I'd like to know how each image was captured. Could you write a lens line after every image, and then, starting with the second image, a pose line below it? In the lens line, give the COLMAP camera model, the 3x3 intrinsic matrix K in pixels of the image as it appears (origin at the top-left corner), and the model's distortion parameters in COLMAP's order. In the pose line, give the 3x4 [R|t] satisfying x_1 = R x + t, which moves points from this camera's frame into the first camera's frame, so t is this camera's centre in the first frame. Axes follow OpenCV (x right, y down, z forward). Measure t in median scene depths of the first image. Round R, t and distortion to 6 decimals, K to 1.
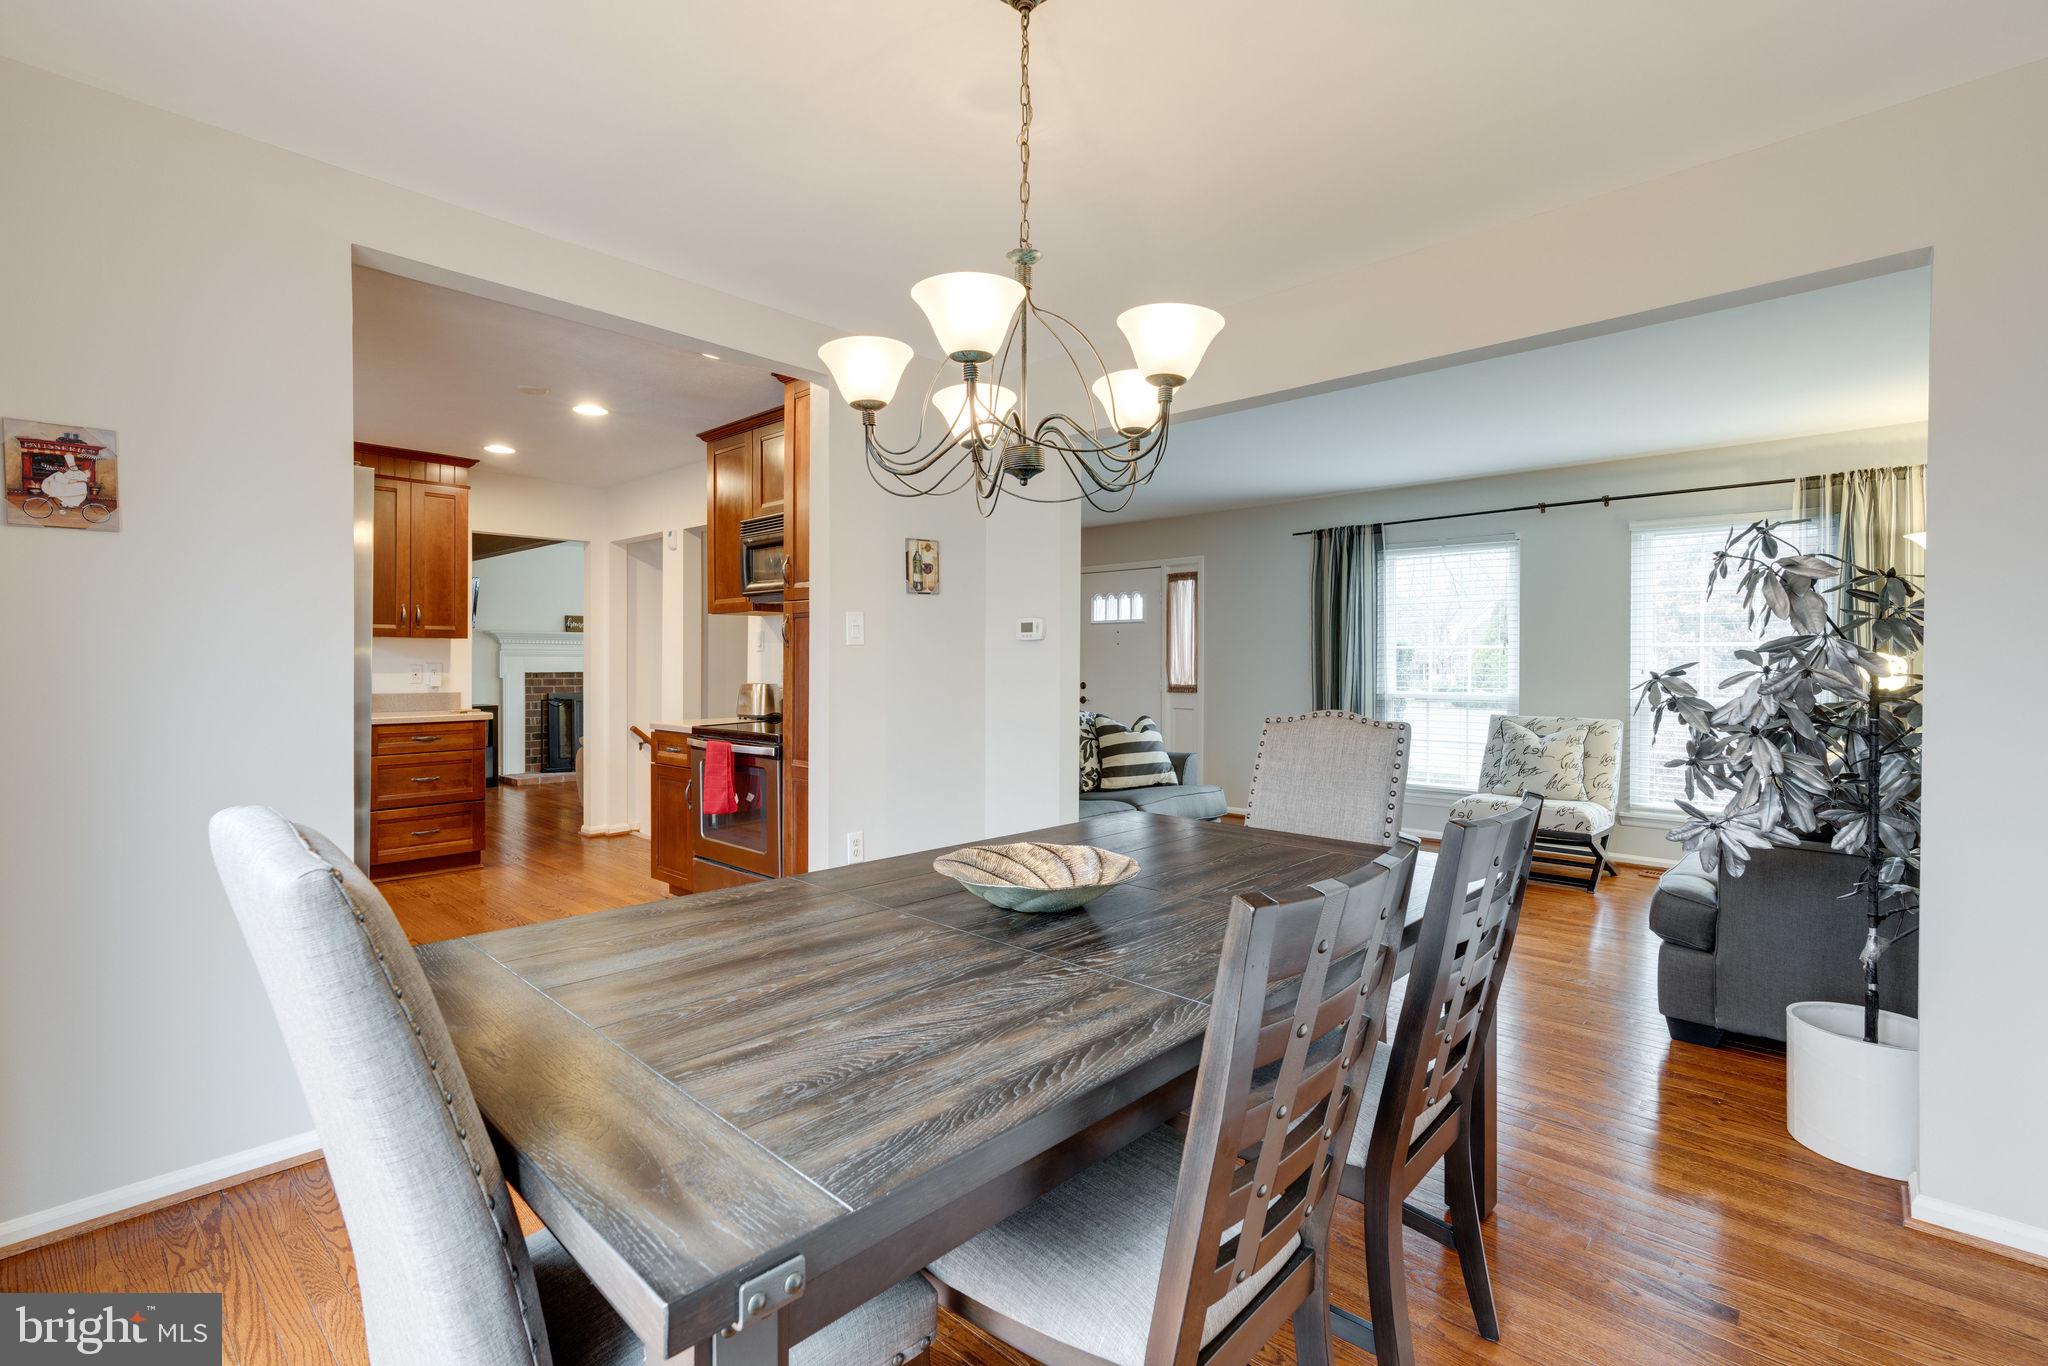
lens RADIAL K [[937.6, 0, 995.2], [0, 937.6, 674.8], [0, 0, 1]] dist [-0.005492, 0.001257]
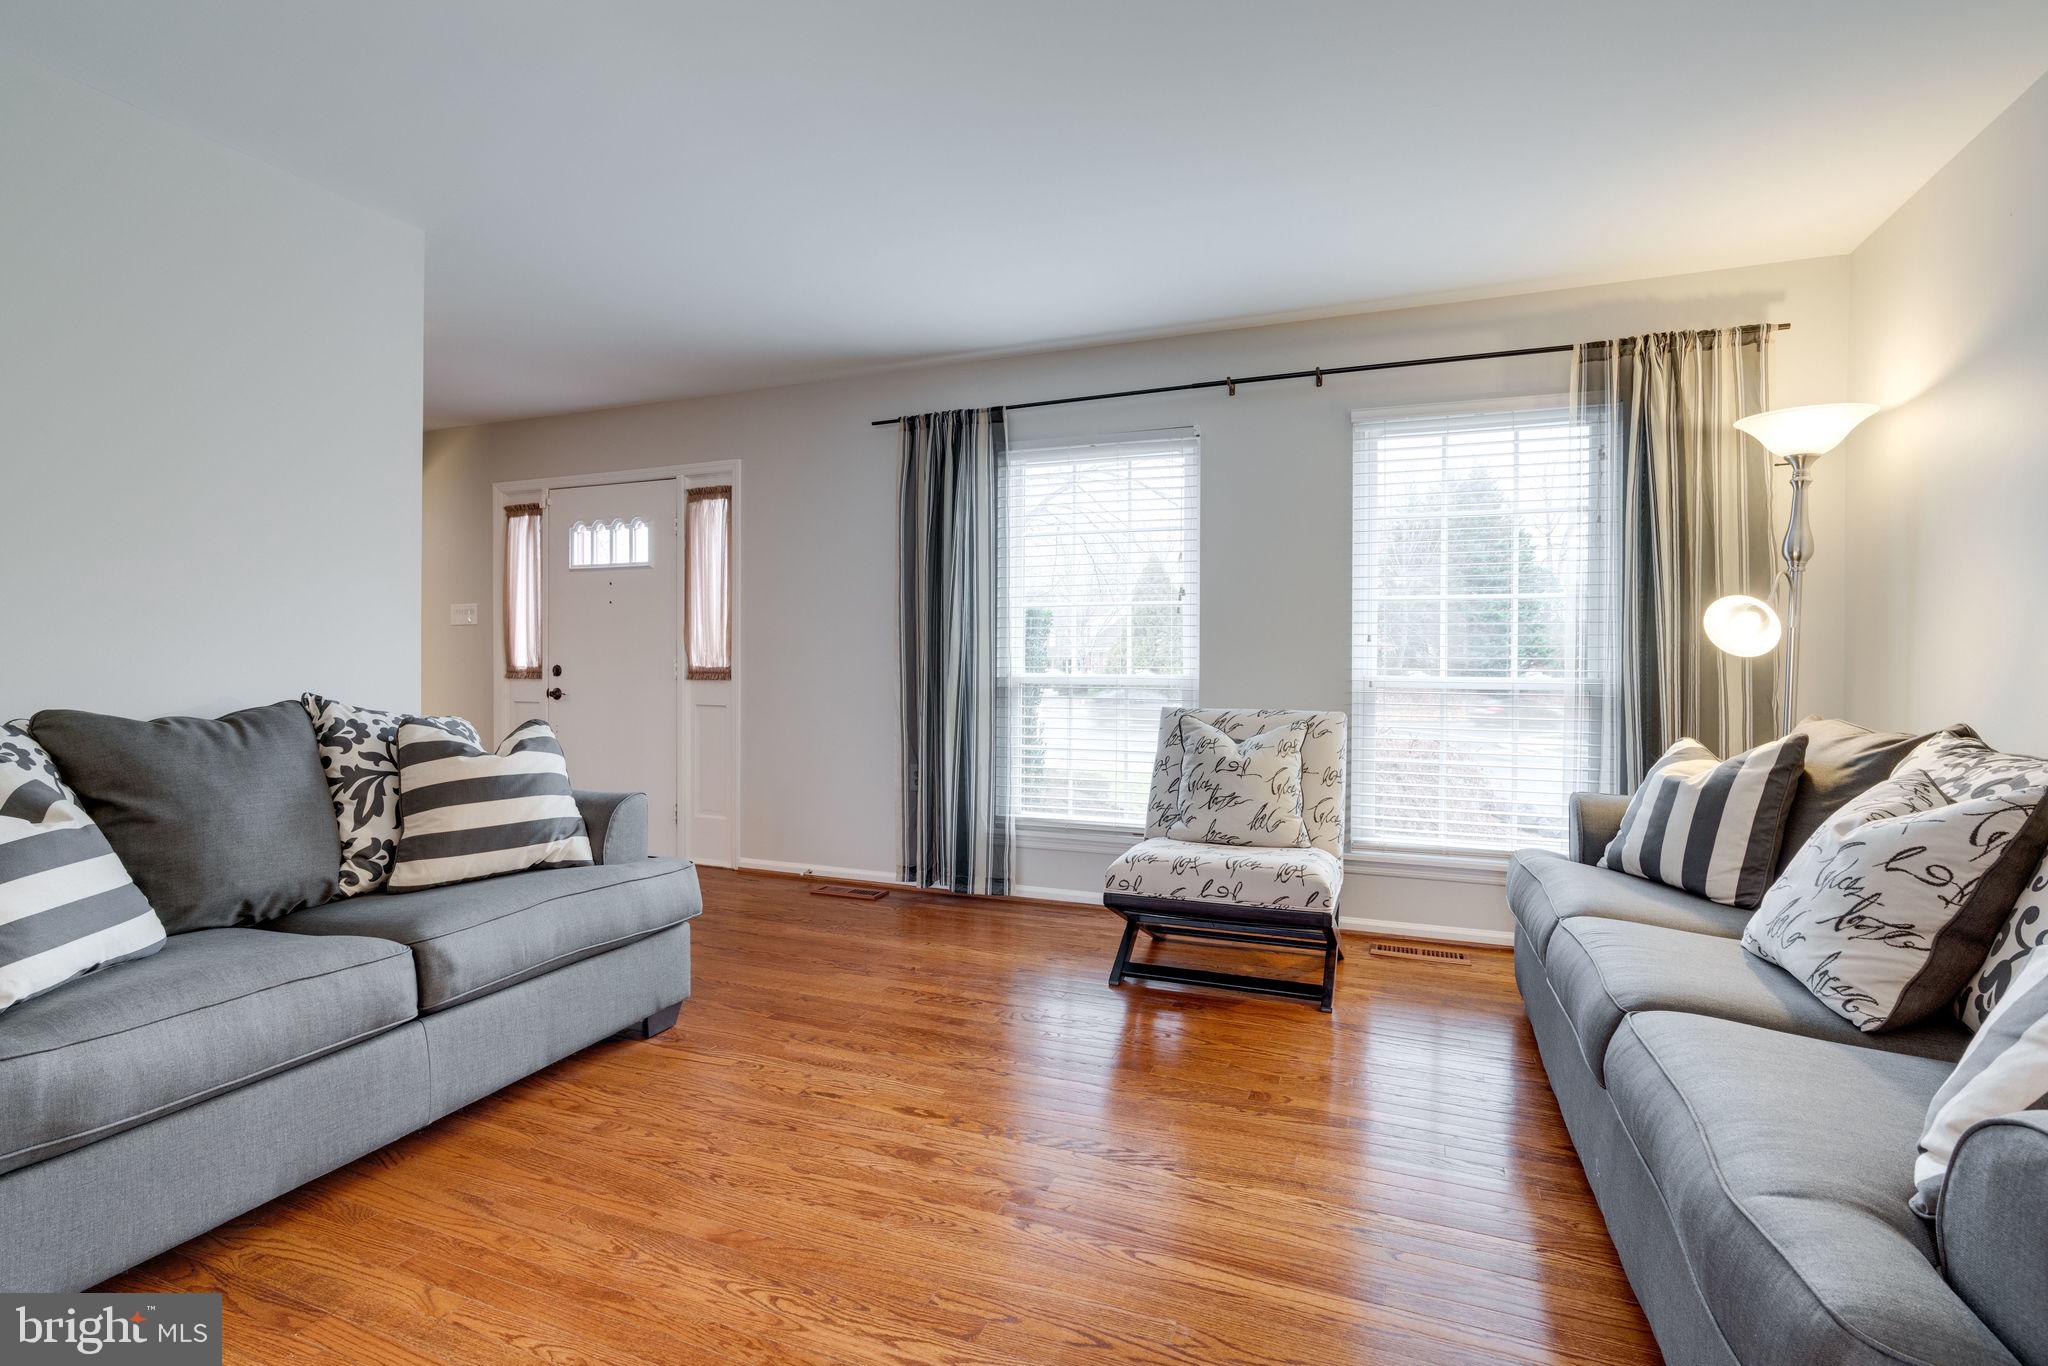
lens RADIAL K [[937.6, 0, 1017.6], [0, 937.6, 678.2], [0, 0, 1]] dist [-0.005492, 0.001257]
pose [[0.929646, -0.002231, 0.368448, 0.218784], [0.001741, 0.999997, 0.001662, 0.022852], [-0.368451, -0.000904, 0.929647, 0.473918]]
